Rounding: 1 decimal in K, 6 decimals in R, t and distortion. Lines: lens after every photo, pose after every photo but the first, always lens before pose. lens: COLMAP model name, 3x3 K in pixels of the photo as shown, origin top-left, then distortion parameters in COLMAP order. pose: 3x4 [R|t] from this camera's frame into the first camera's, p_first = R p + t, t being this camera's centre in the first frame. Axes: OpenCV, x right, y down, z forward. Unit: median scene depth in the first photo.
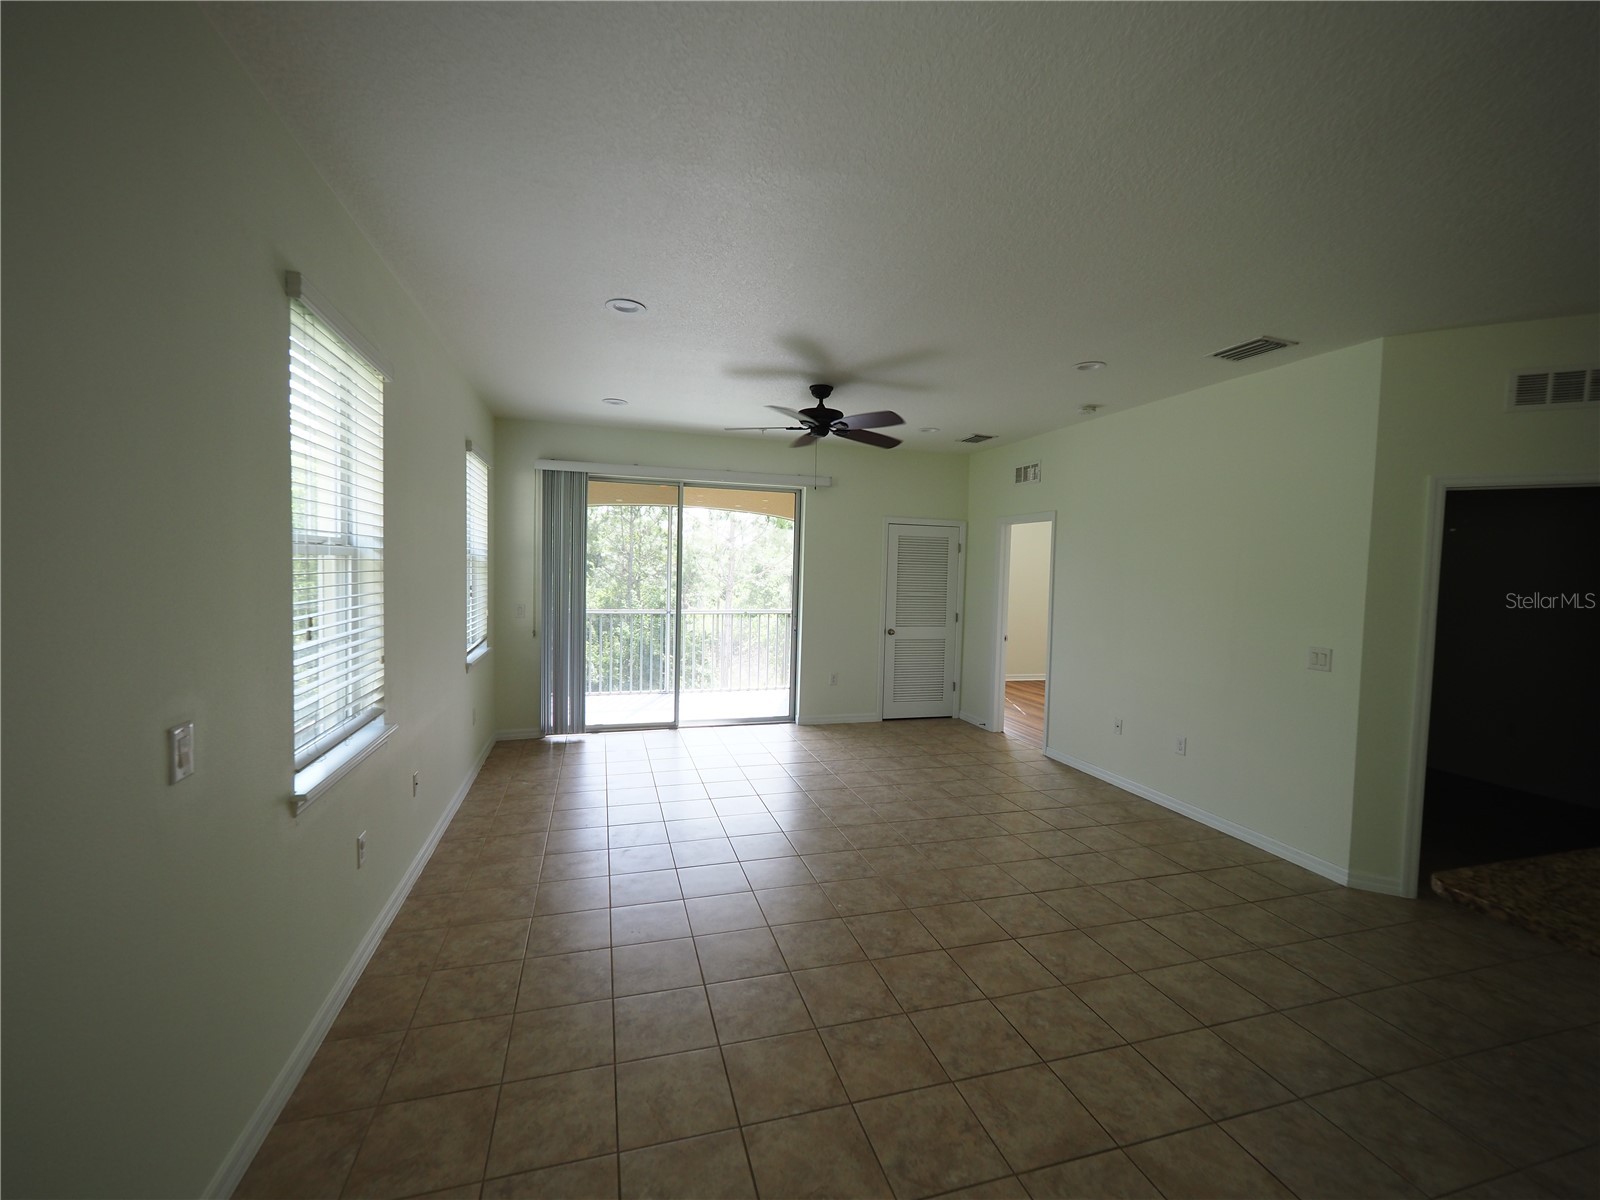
lens RADIAL K [[676.2, 0, 798.2], [0, 676.2, 598.3], [0, 0, 1]] dist [-0.006738, 0.000640]
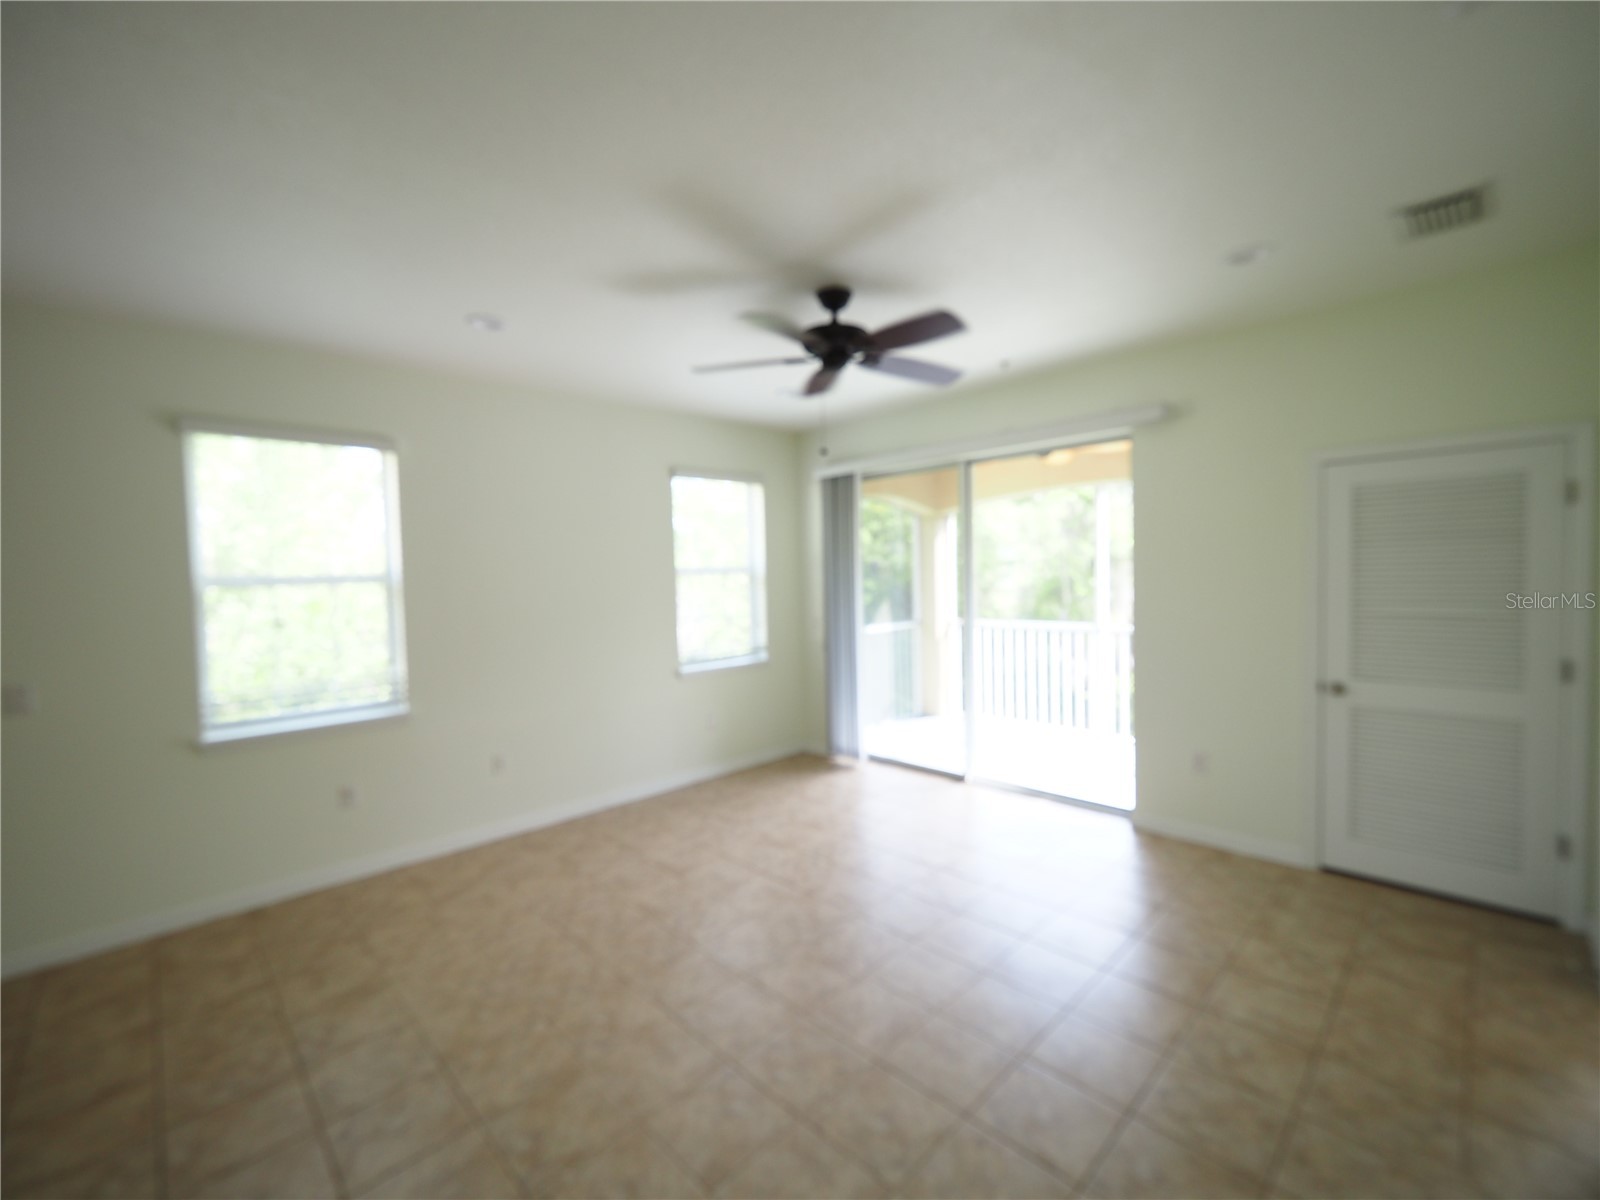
lens RADIAL K [[676.2, 0, 796.6], [0, 676.2, 598.3], [0, 0, 1]] dist [-0.006738, 0.000640]
pose [[0.462825, -0.002102, -0.886447, 0.411985], [-0.005886, 0.999968, -0.005445, -0.010116], [0.886430, 0.007738, 0.462798, 0.472169]]
